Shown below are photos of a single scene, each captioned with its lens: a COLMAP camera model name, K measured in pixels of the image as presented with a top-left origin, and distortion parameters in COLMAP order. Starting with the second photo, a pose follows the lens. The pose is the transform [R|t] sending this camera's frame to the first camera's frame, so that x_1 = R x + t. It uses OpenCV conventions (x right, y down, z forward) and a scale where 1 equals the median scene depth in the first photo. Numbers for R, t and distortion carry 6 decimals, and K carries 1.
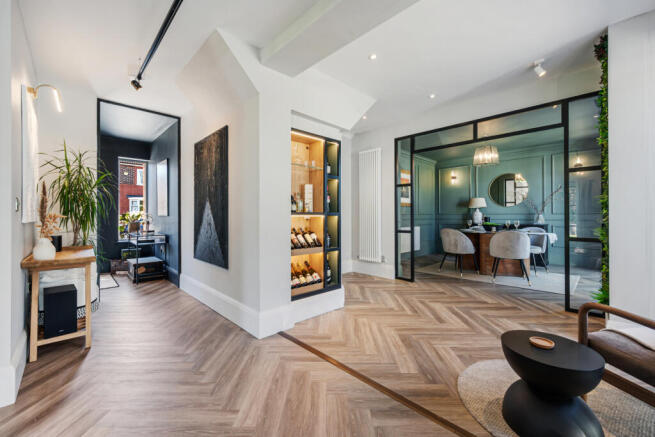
lens RADIAL K [[258.8, 0, 329.5], [0, 258.8, 216.2], [0, 0, 1]] dist [0.000706, 0.000000]
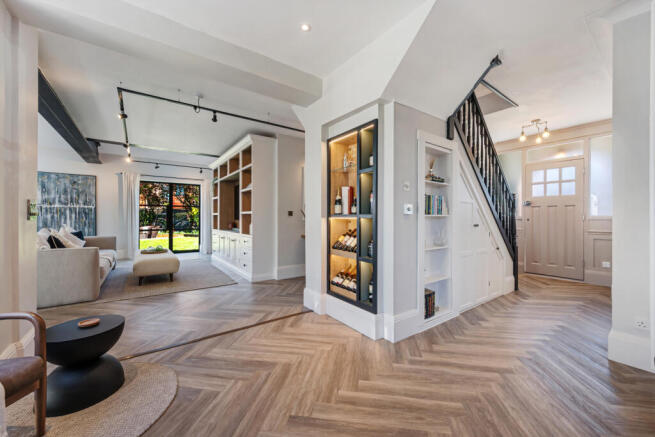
lens RADIAL K [[258.8, 0, 330.0], [0, 258.8, 217.0], [0, 0, 1]] dist [0.000706, 0.000000]
pose [[-0.128429, 0.002190, -0.991716, 0.890352], [-0.001133, 0.999997, 0.002355, -0.005945], [0.991718, 0.001426, -0.128426, 1.072372]]
